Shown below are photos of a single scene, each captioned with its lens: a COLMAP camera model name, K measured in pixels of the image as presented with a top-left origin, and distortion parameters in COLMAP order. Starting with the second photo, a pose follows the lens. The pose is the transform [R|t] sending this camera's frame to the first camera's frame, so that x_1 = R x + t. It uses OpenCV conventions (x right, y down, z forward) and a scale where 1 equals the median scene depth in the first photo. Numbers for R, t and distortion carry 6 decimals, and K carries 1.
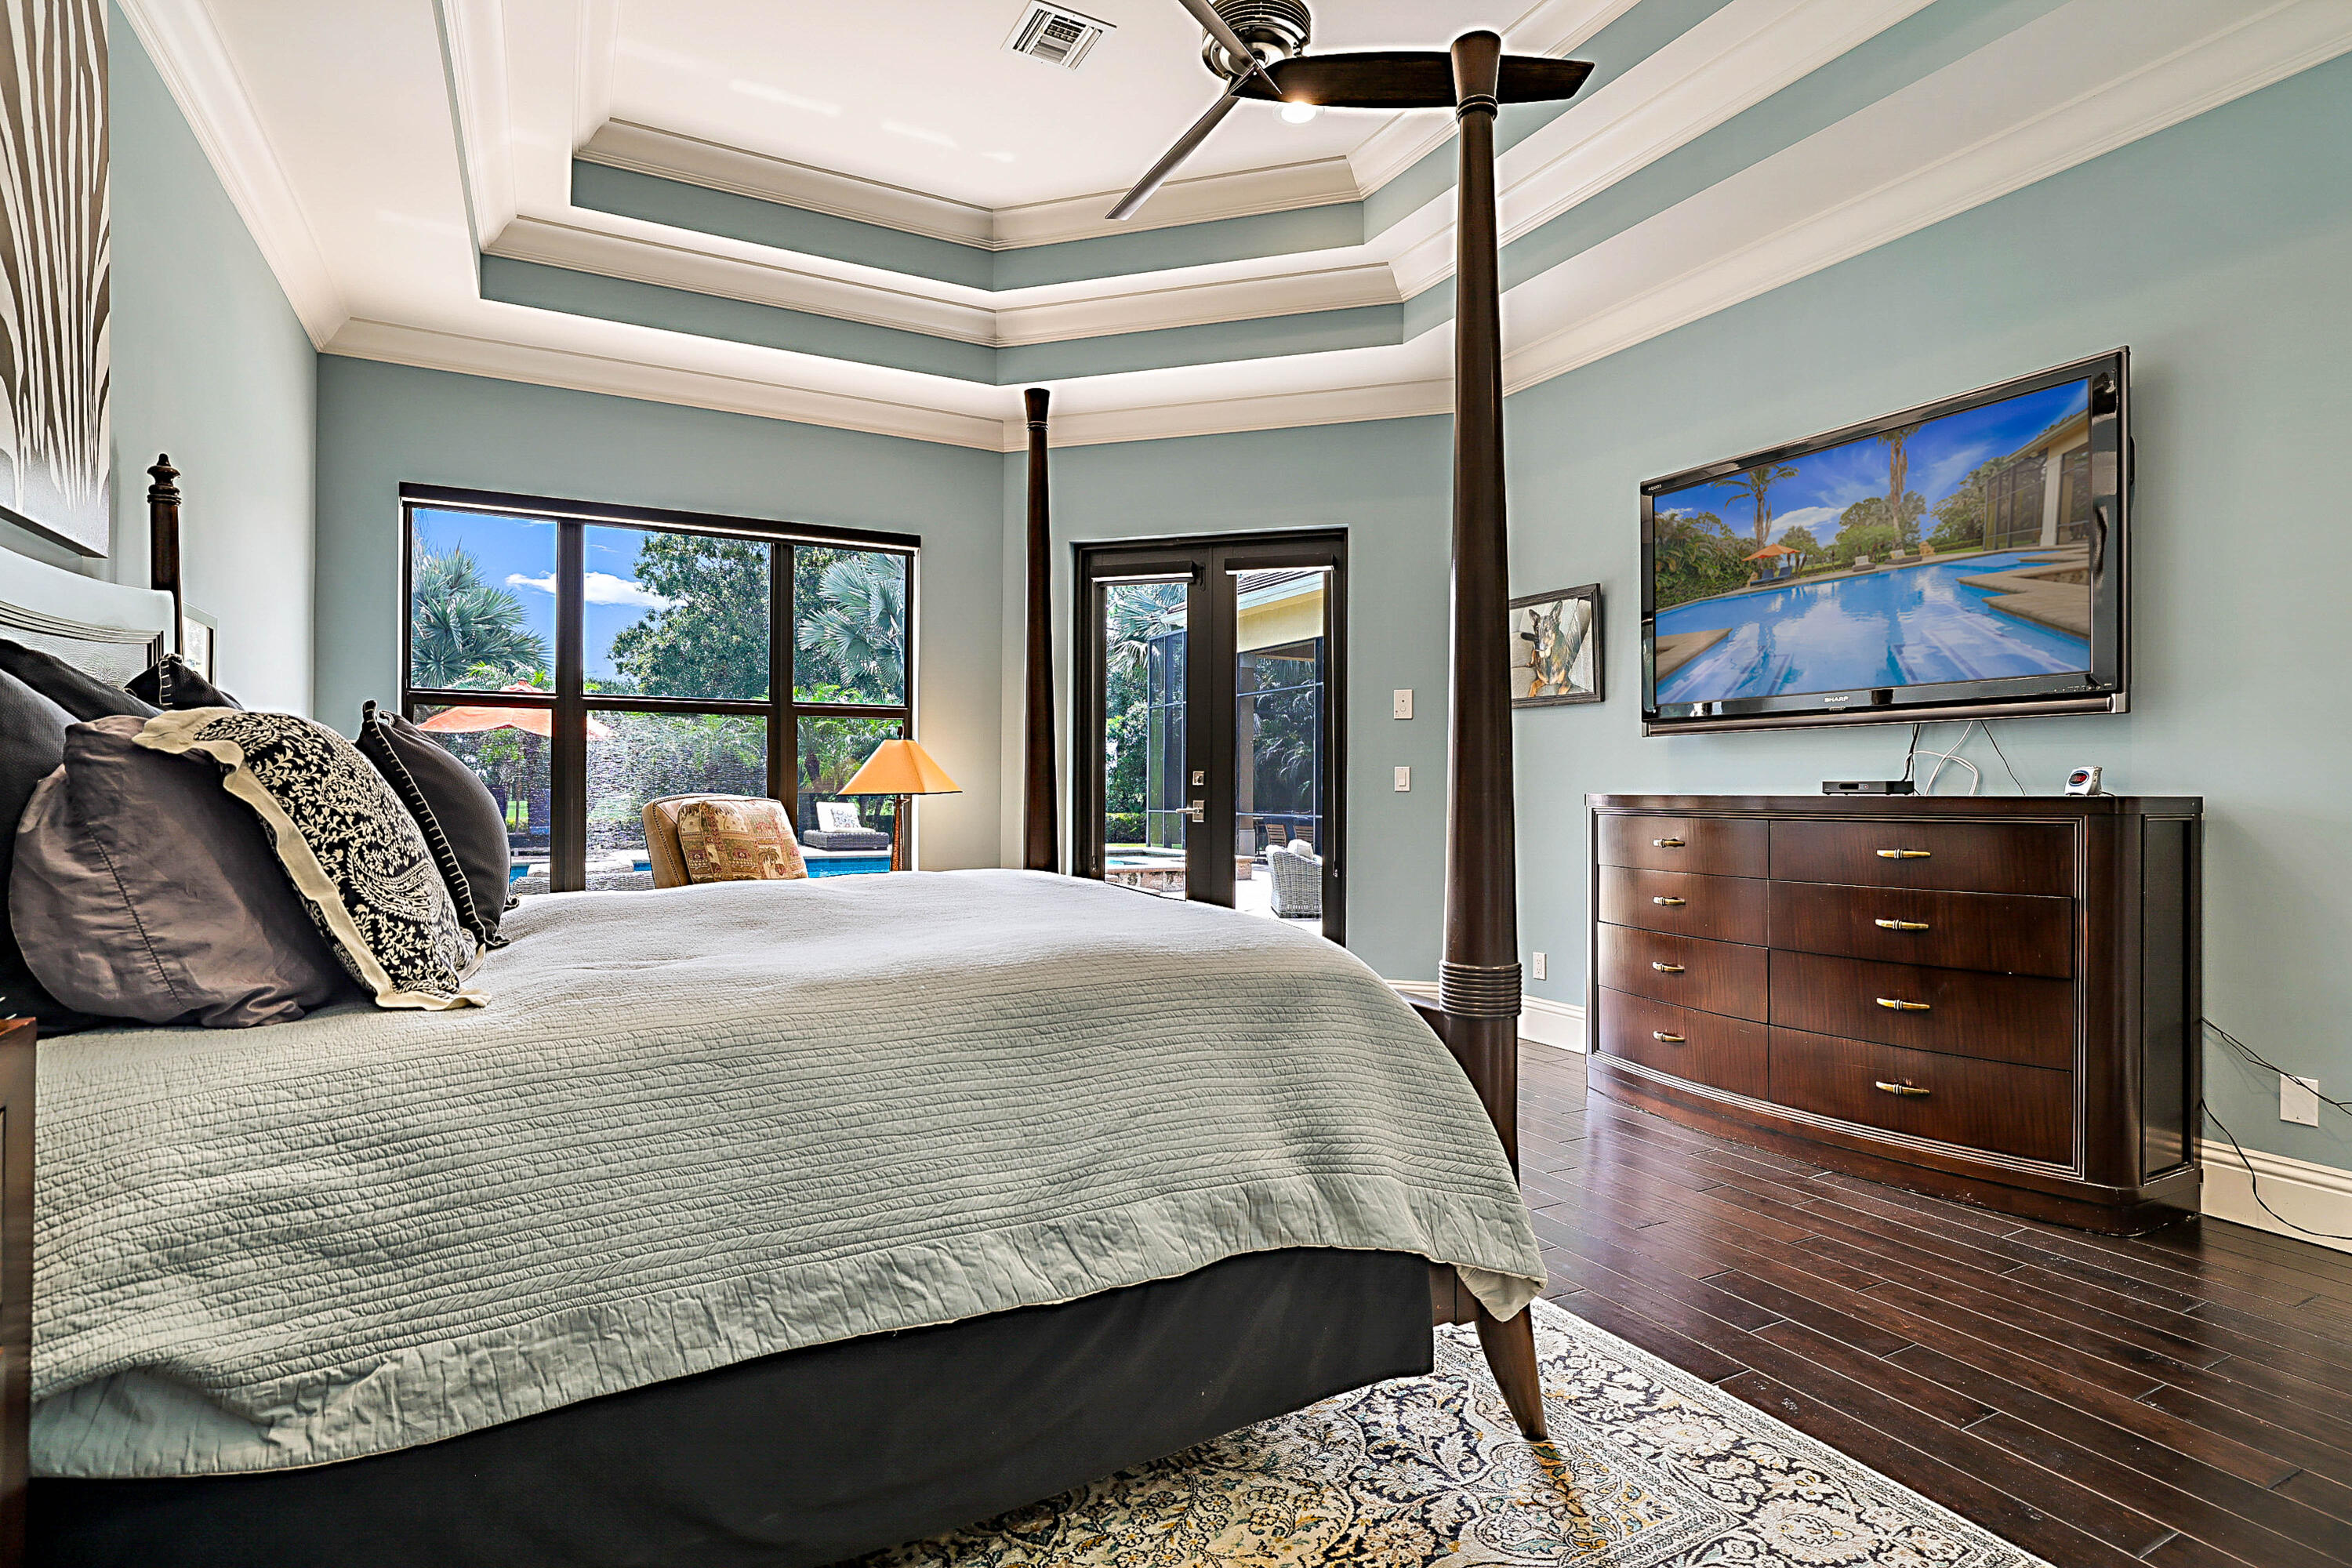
lens RADIAL K [[1156.2, 0, 1176.0], [0, 1156.2, 784.0], [0, 0, 1]] dist [-0.017686, 0.000891]
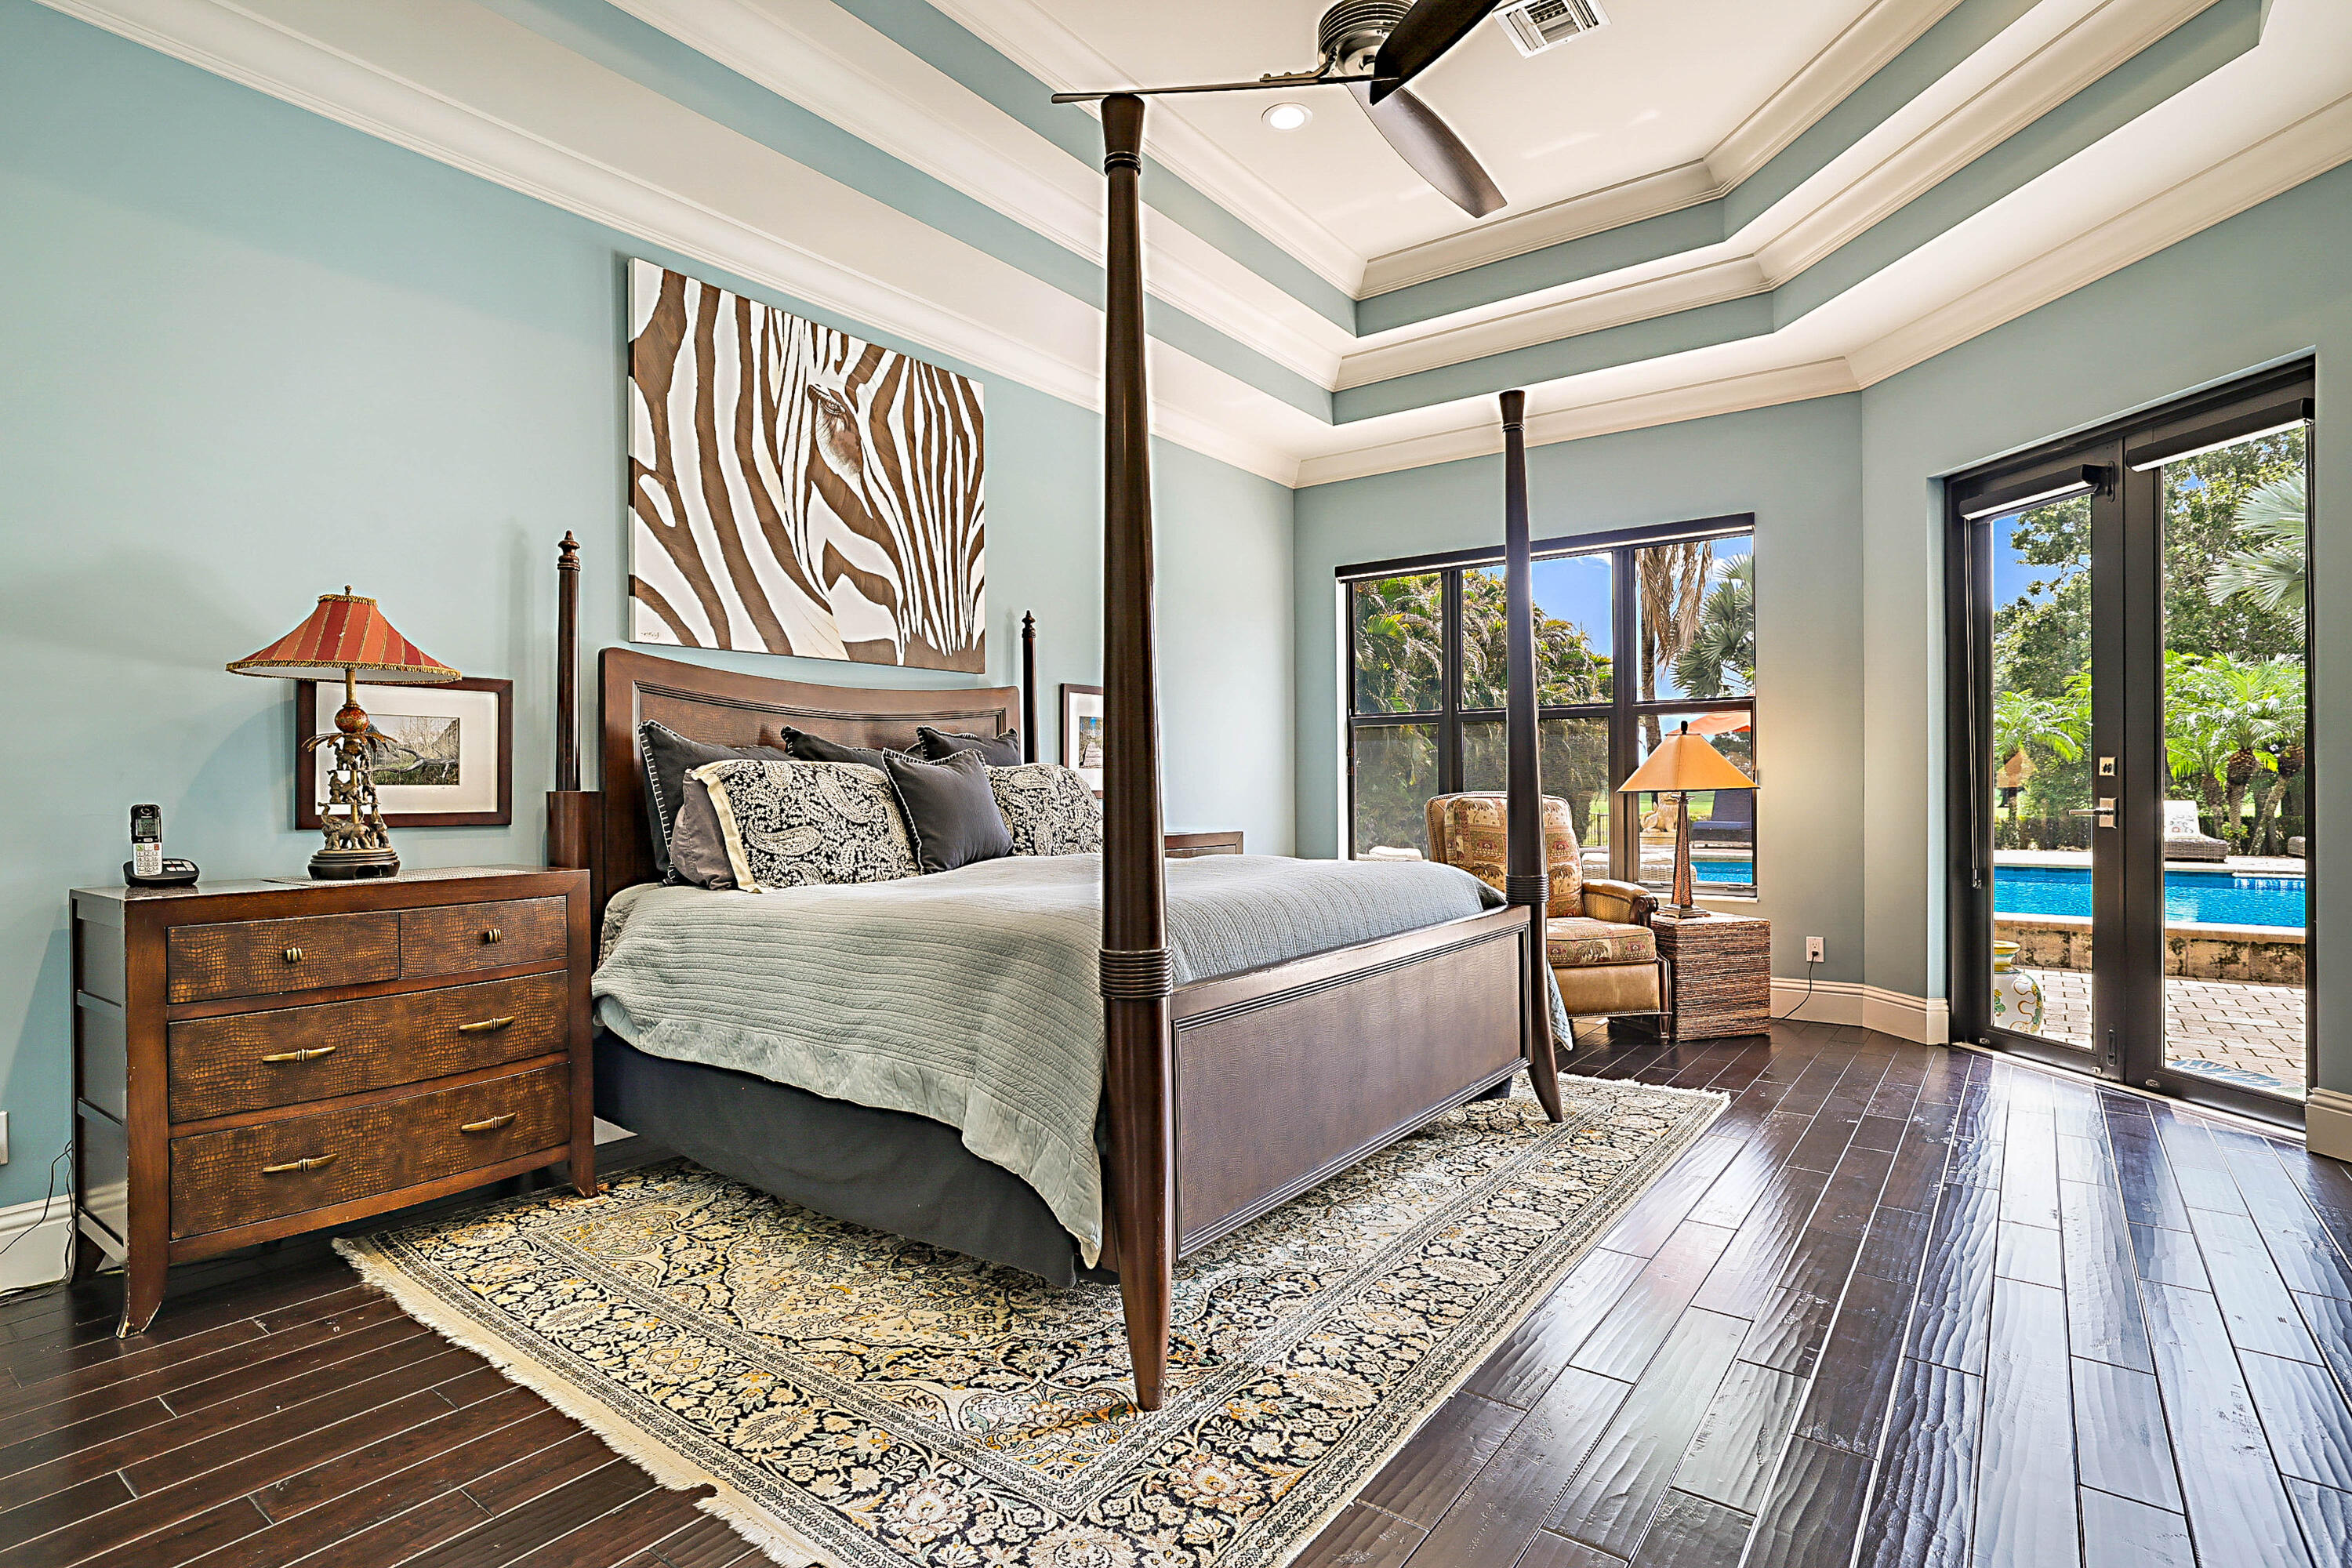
lens RADIAL K [[1156.2, 0, 1176.0], [0, 1156.2, 784.0], [0, 0, 1]] dist [-0.017686, 0.000891]
pose [[0.428234, -0.009693, -0.903616, 0.661385], [0.012261, 0.999913, -0.004915, 0.002925], [0.903585, -0.008975, 0.428315, 0.299343]]
